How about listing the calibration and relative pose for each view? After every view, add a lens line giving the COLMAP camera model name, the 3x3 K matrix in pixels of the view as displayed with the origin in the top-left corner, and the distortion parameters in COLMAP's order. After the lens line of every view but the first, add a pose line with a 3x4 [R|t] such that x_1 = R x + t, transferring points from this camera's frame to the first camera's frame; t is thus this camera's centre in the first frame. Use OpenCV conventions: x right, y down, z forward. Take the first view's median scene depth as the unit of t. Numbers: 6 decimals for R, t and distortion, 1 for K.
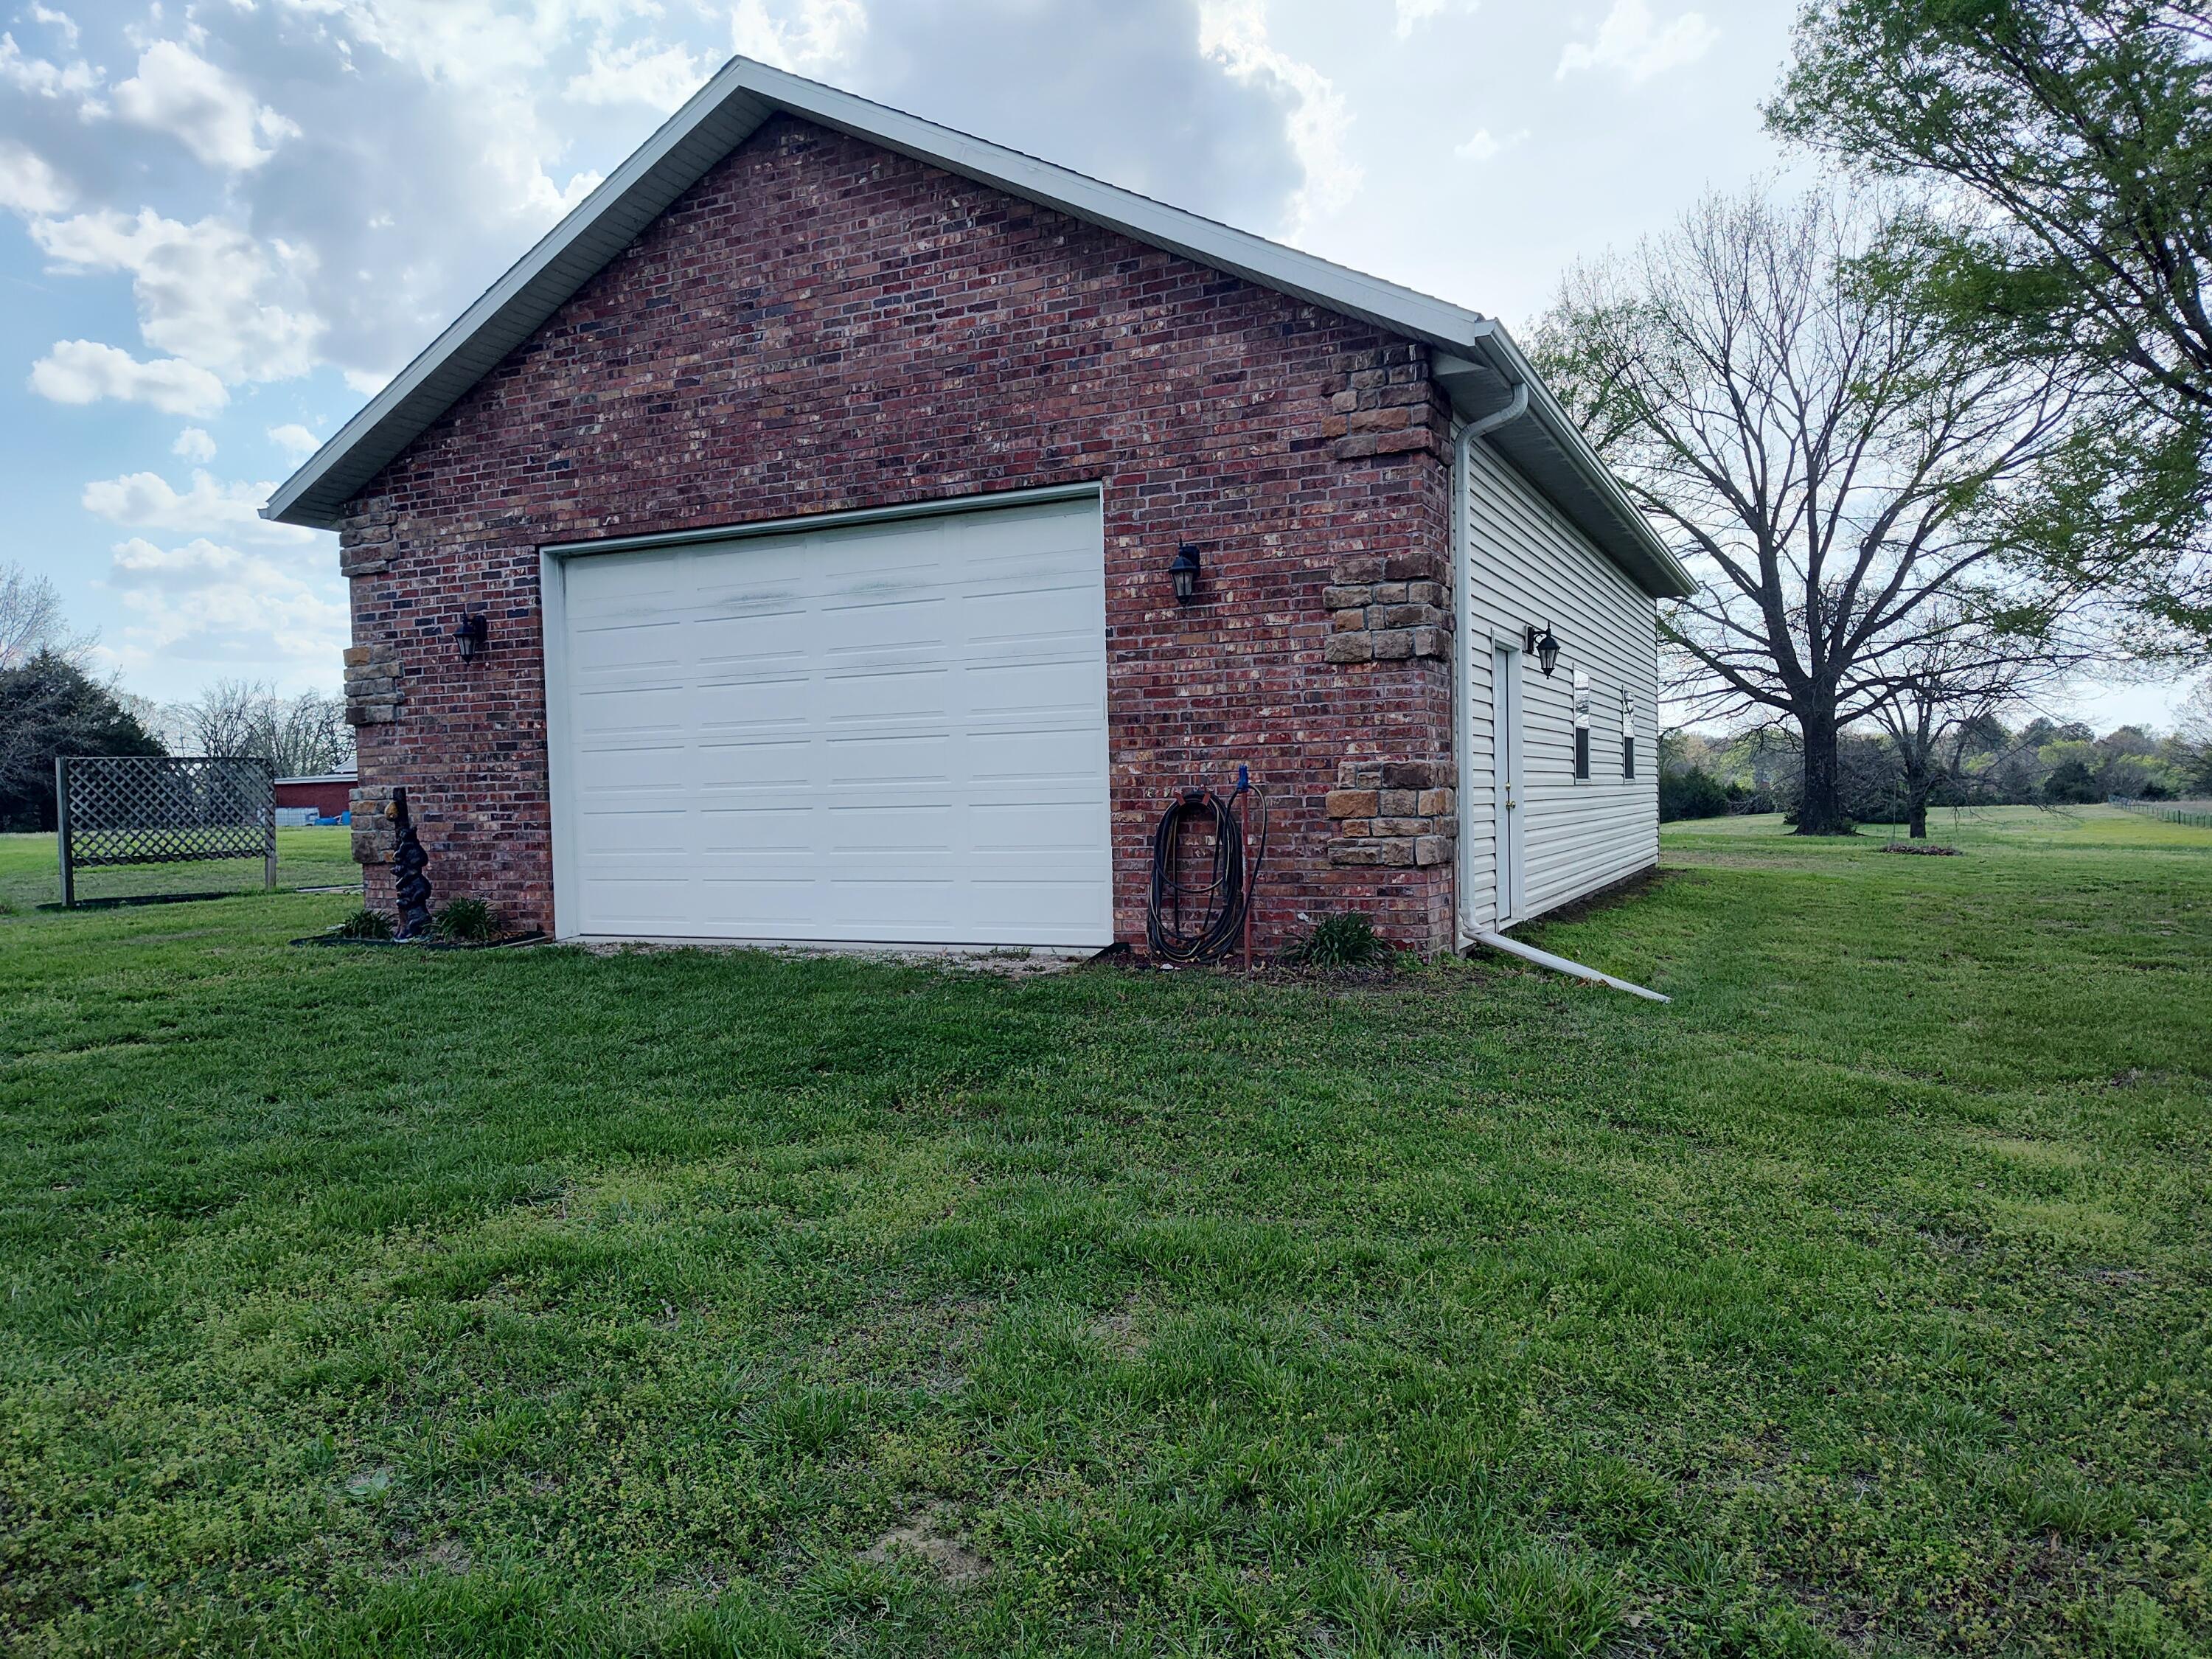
lens RADIAL K [[1472.5, 0, 1106.0], [0, 1472.5, 829.5], [0, 0, 1]] dist [0.054464, -0.044689]
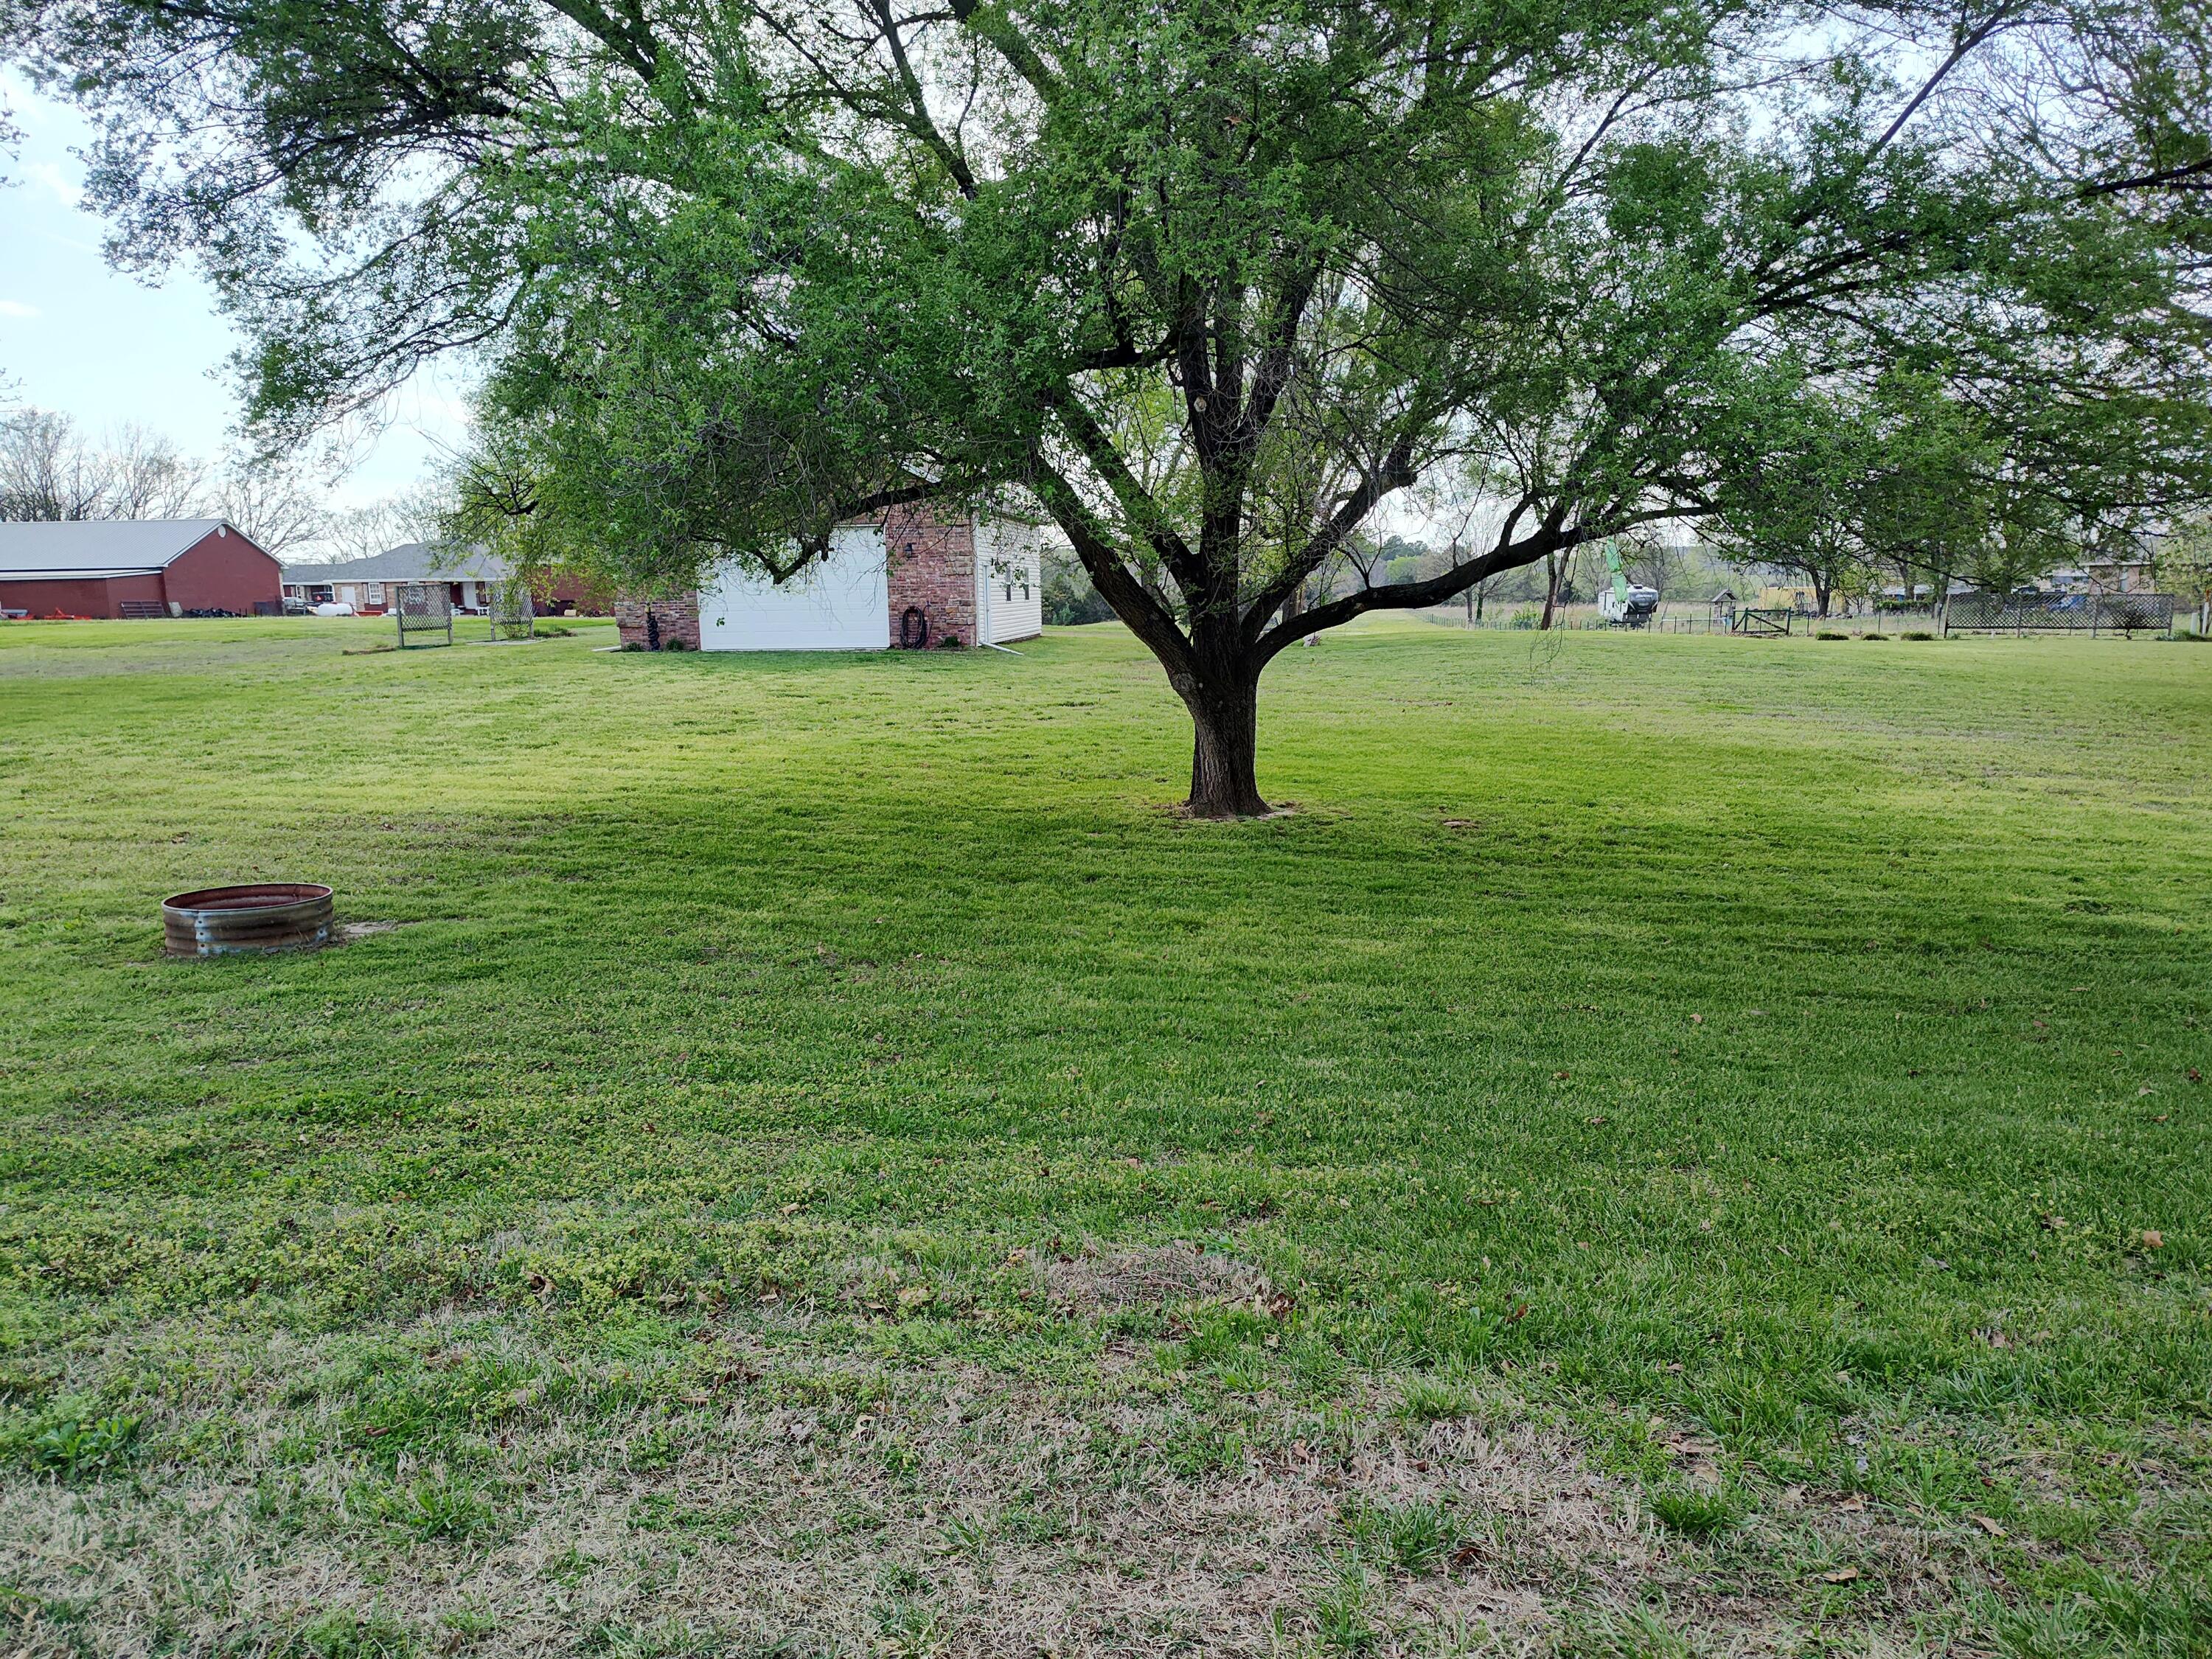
lens RADIAL K [[1472.5, 0, 1106.0], [0, 1472.5, 829.5], [0, 0, 1]] dist [0.054464, -0.044689]
pose [[0.938174, -0.049158, 0.342656, -0.709132], [0.002062, 0.990641, 0.136475, 0.024275], [-0.346158, -0.127331, 0.929495, -2.488556]]
